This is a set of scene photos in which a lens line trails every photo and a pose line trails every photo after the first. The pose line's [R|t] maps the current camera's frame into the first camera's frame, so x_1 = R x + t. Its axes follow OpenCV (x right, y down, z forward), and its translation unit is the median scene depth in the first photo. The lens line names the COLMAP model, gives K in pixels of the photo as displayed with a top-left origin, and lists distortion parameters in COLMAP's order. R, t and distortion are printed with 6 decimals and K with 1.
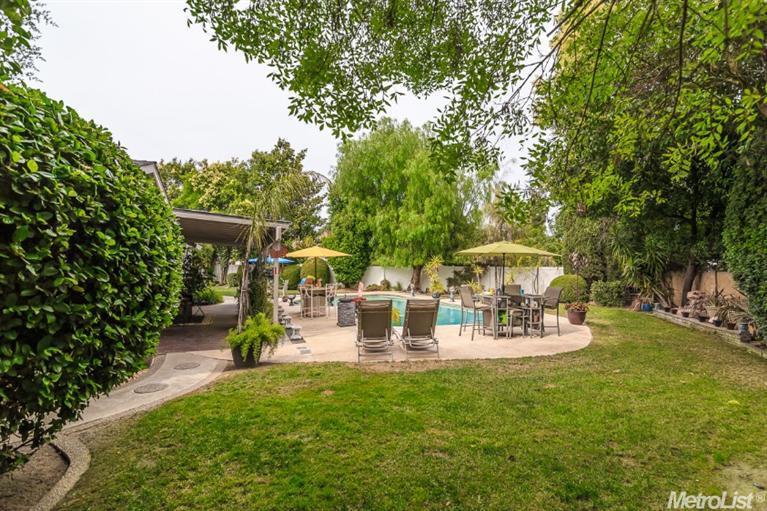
lens RADIAL K [[360.2, 0, 384.7], [0, 360.2, 255.7], [0, 0, 1]] dist [0.000228, -0.000183]
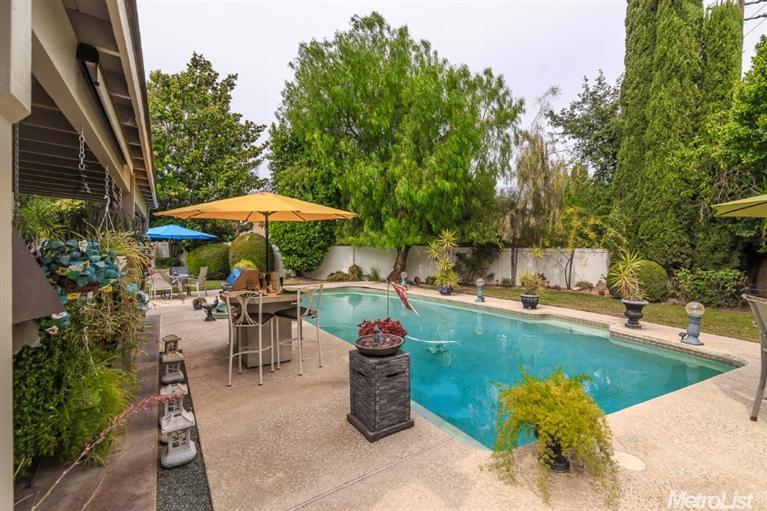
lens RADIAL K [[360.2, 0, 382.2], [0, 360.2, 255.6], [0, 0, 1]] dist [0.000228, -0.000183]
pose [[0.985136, 0.005677, 0.171682, -0.067613], [-0.014256, 0.998708, 0.048782, 0.012471], [-0.171184, -0.050504, 0.983944, 0.292981]]
